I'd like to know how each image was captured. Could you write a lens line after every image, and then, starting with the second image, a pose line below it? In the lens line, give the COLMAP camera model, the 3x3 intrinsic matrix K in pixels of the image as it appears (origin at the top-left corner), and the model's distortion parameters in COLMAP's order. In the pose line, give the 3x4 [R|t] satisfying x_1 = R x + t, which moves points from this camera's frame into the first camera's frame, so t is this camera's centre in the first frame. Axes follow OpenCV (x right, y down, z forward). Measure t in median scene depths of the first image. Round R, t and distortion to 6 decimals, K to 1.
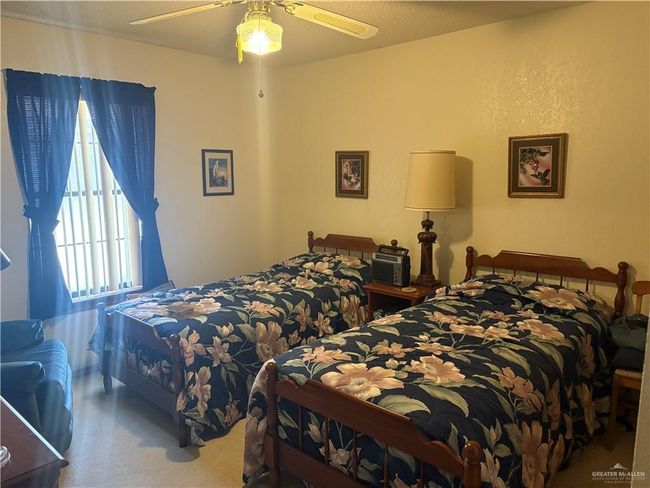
lens RADIAL K [[495.9, 0, 326.0], [0, 495.9, 242.3], [0, 0, 1]] dist [0.035937, -0.010436]
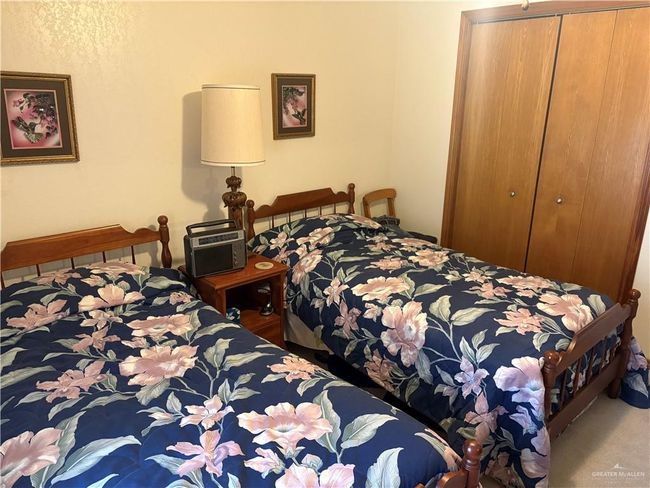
lens RADIAL K [[495.9, 0, 325.3], [0, 495.9, 244.8], [0, 0, 1]] dist [0.035937, -0.010436]
pose [[0.068784, -0.280237, 0.957463, -0.618880], [0.132031, 0.953851, 0.269695, -0.147883], [-0.988856, 0.107864, 0.102610, 0.868228]]
